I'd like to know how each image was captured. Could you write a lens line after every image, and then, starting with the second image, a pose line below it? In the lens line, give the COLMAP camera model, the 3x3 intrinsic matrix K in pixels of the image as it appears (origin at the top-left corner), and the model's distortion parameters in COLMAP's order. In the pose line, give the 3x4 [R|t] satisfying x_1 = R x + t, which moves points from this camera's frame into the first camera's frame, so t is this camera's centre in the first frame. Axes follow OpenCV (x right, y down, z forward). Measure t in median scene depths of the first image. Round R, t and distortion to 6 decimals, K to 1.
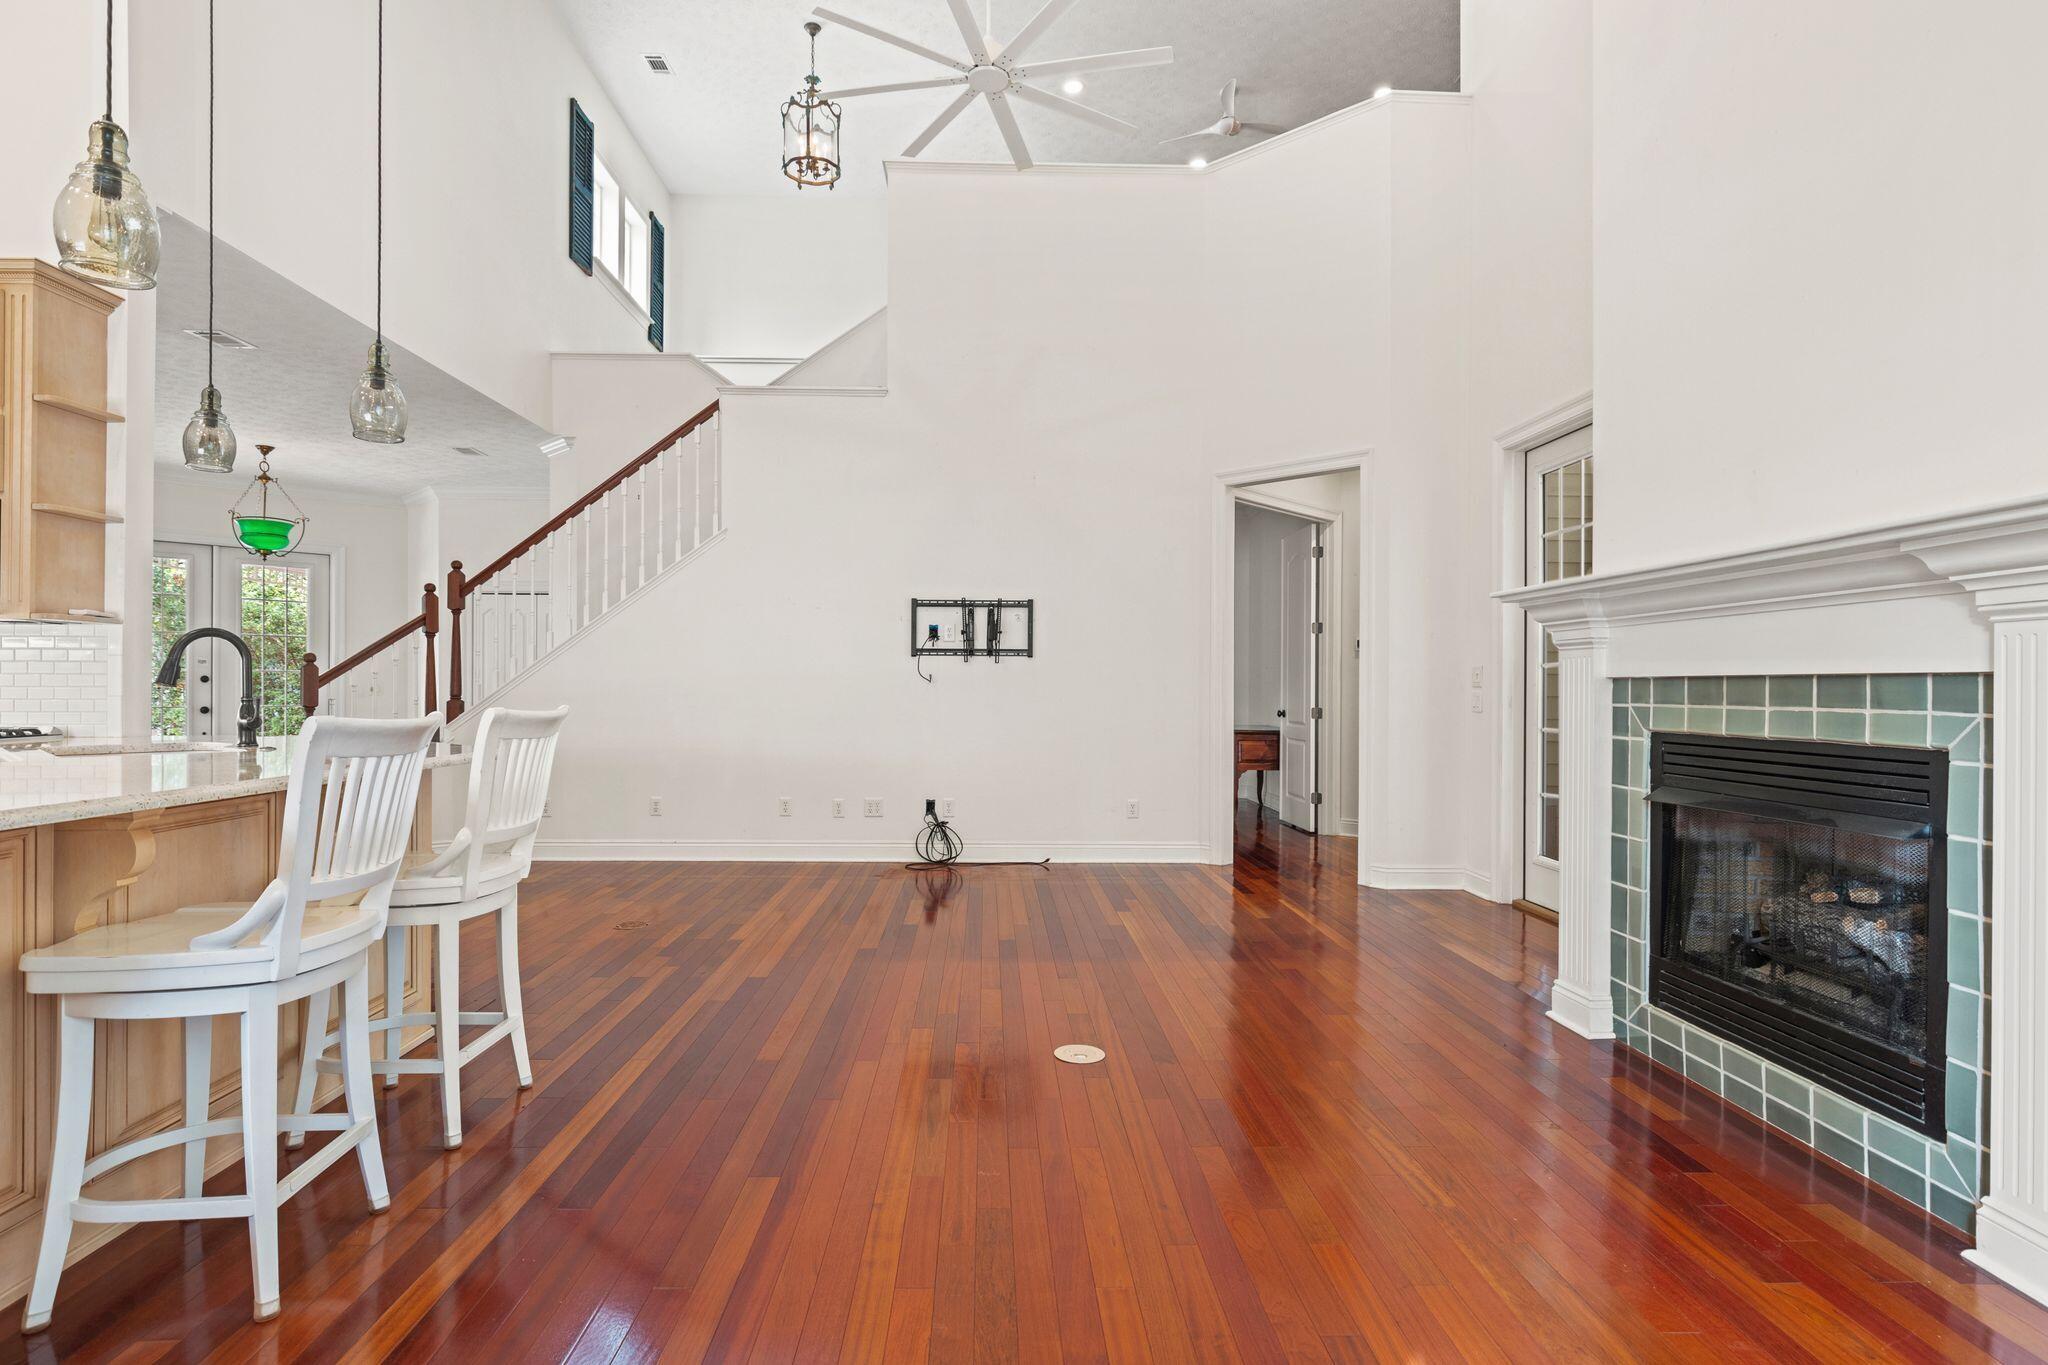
lens RADIAL K [[1047.2, 0, 1024.2], [0, 1047.2, 690.8], [0, 0, 1]] dist [-0.005559, -0.000295]
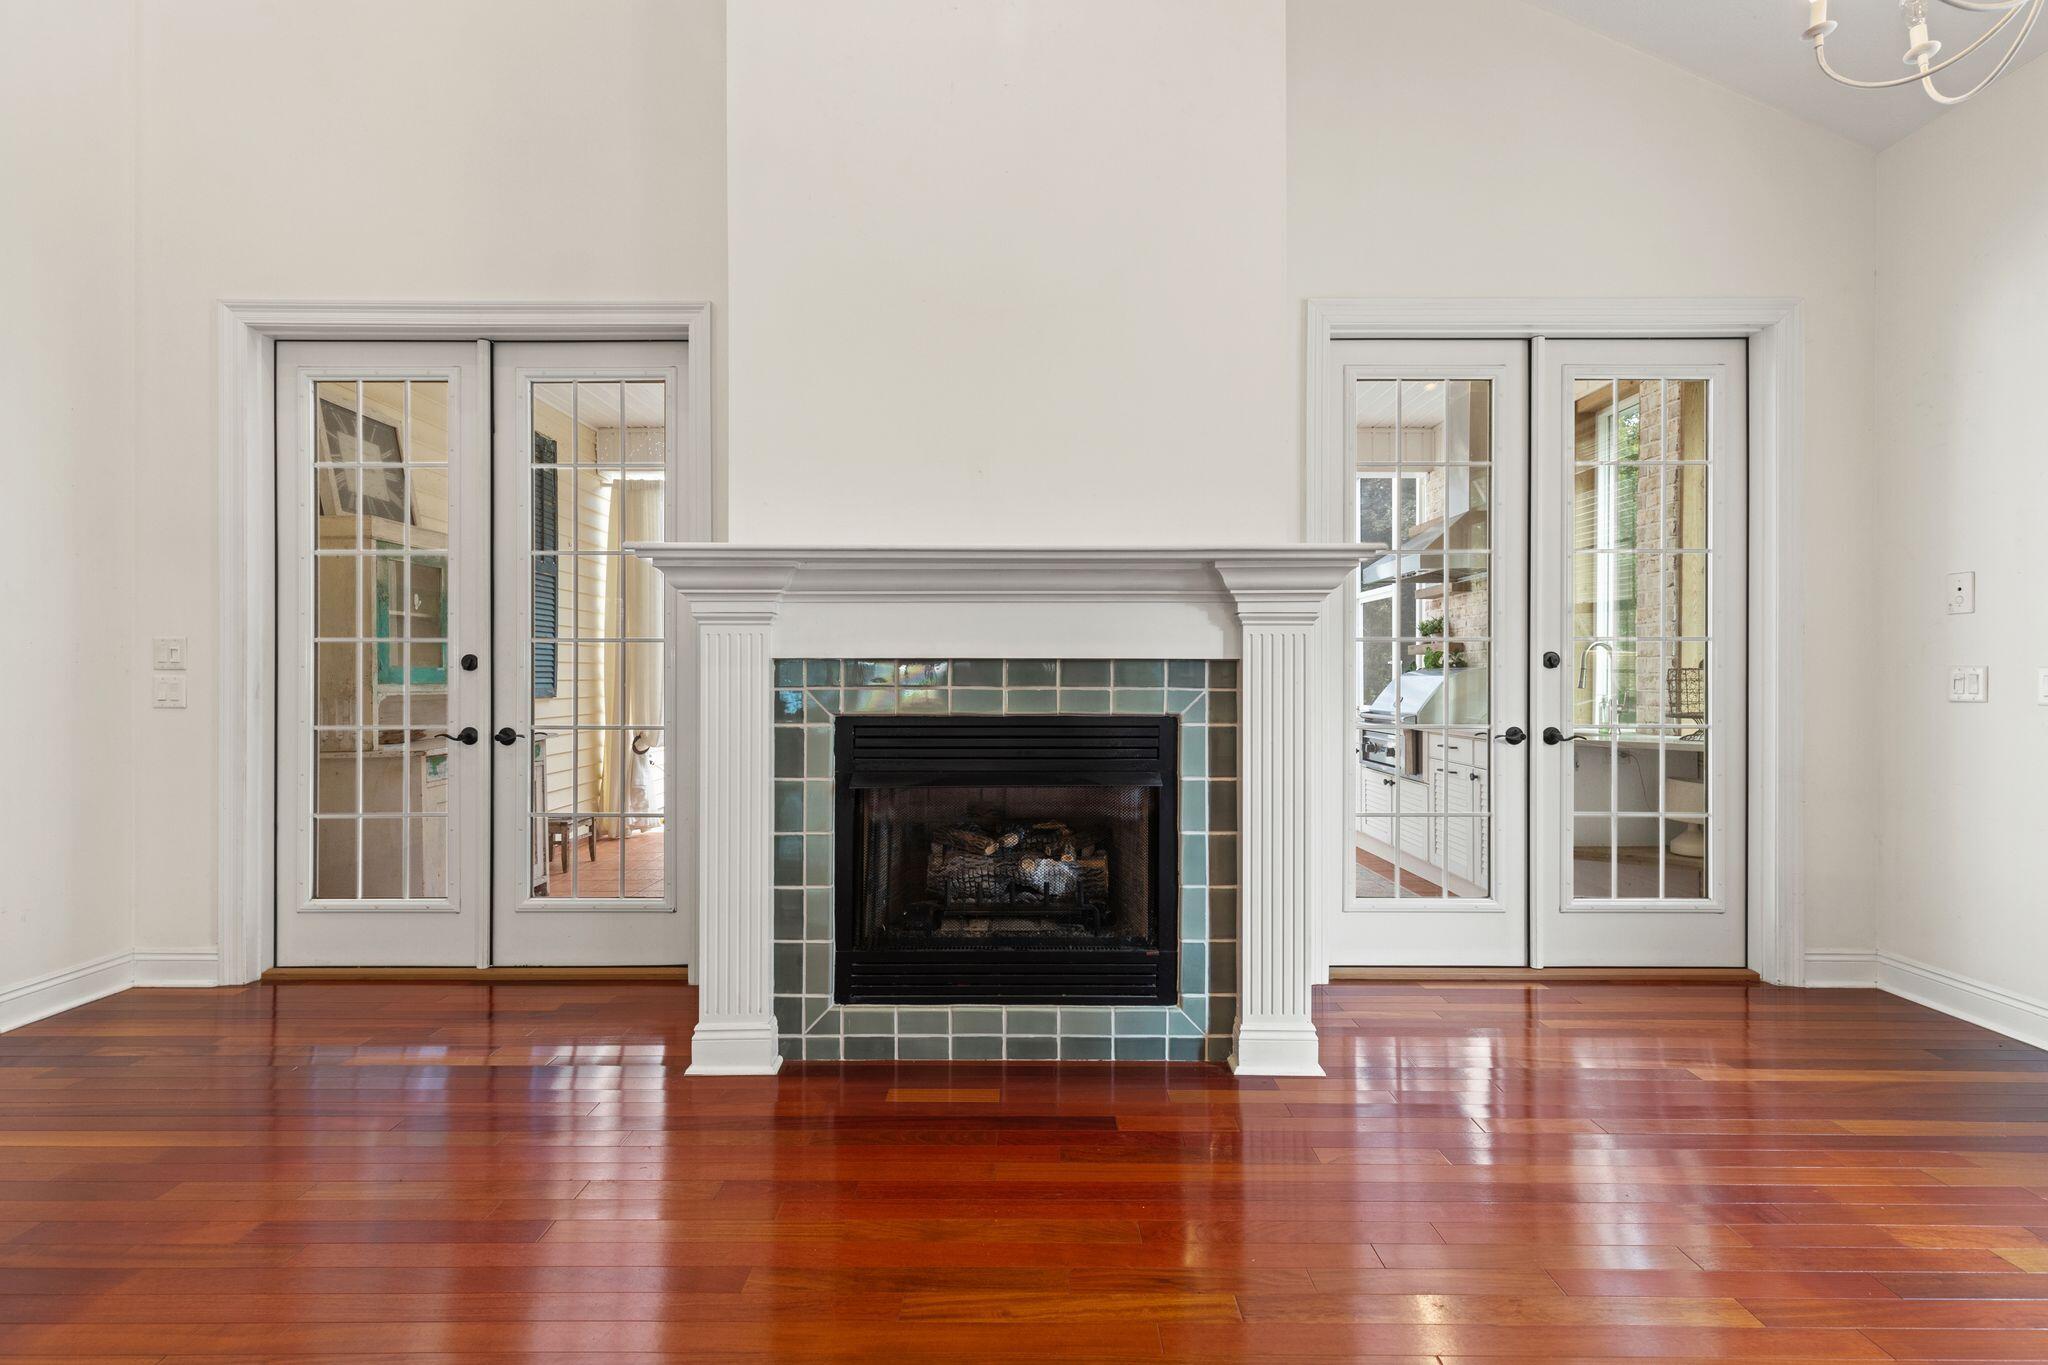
lens RADIAL K [[920.4, 0, 1016.0], [0, 920.4, 682.8], [0, 0, 1]] dist [0.006371, -0.000157]
pose [[0.042327, -0.009023, 0.999063, -0.130583], [0.003439, 0.999955, 0.008885, 0.001012], [-0.999098, 0.003060, 0.042356, 0.465832]]
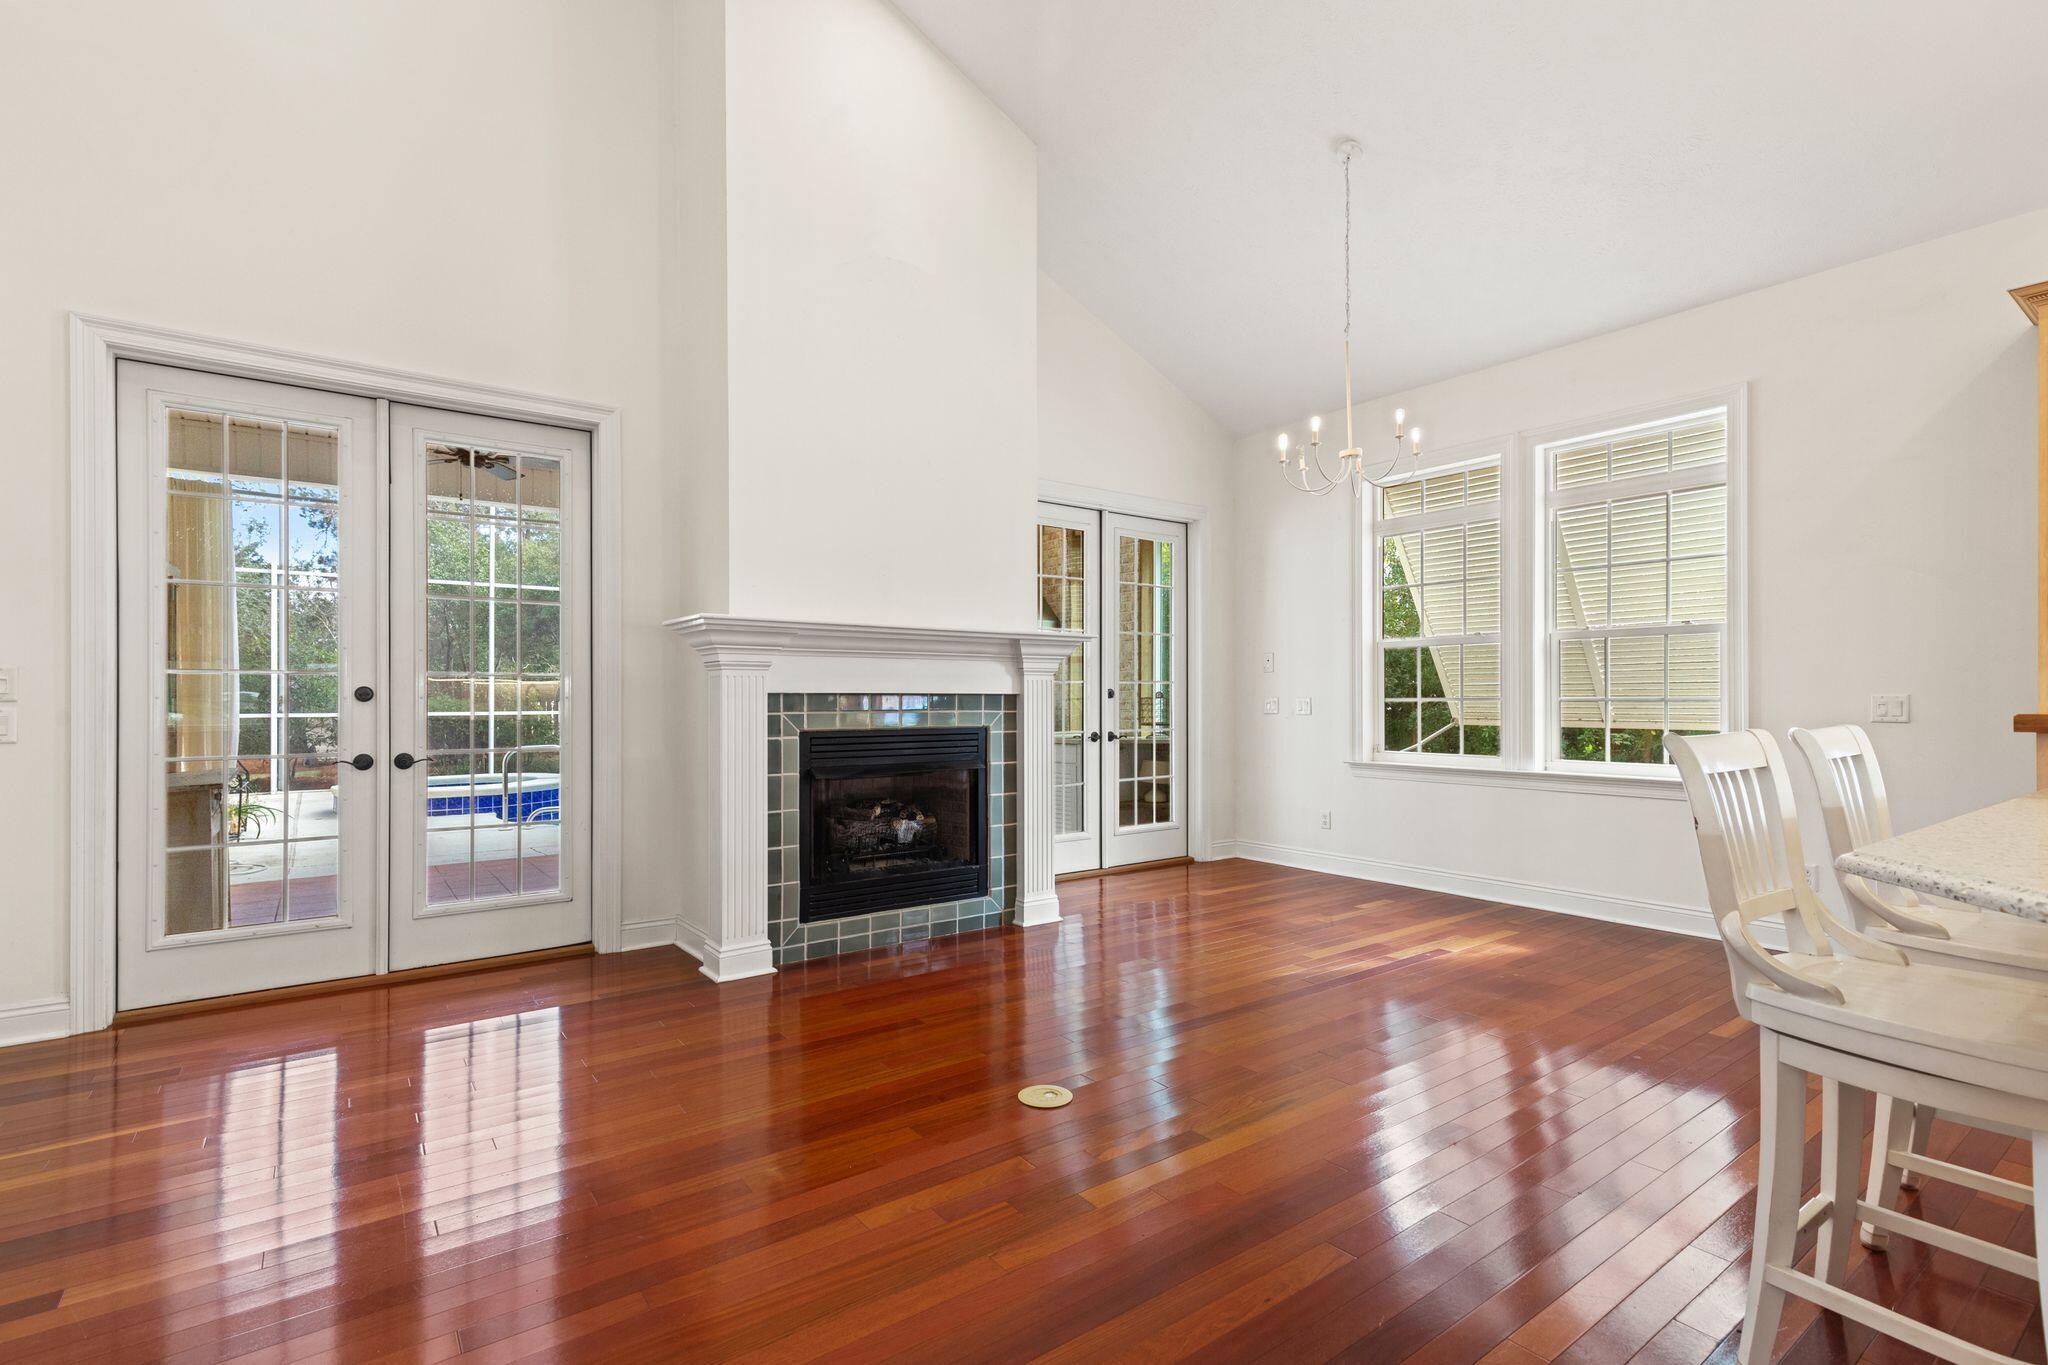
lens RADIAL K [[931.0, 0, 1016.7], [0, 931.0, 704.2], [0, 0, 1]] dist [0.002645, 0.000287]
pose [[-0.557356, -0.003804, 0.830265, -0.355057], [0.004571, 0.999960, 0.007650, -0.003754], [-0.830261, 0.008059, -0.557317, 0.847375]]
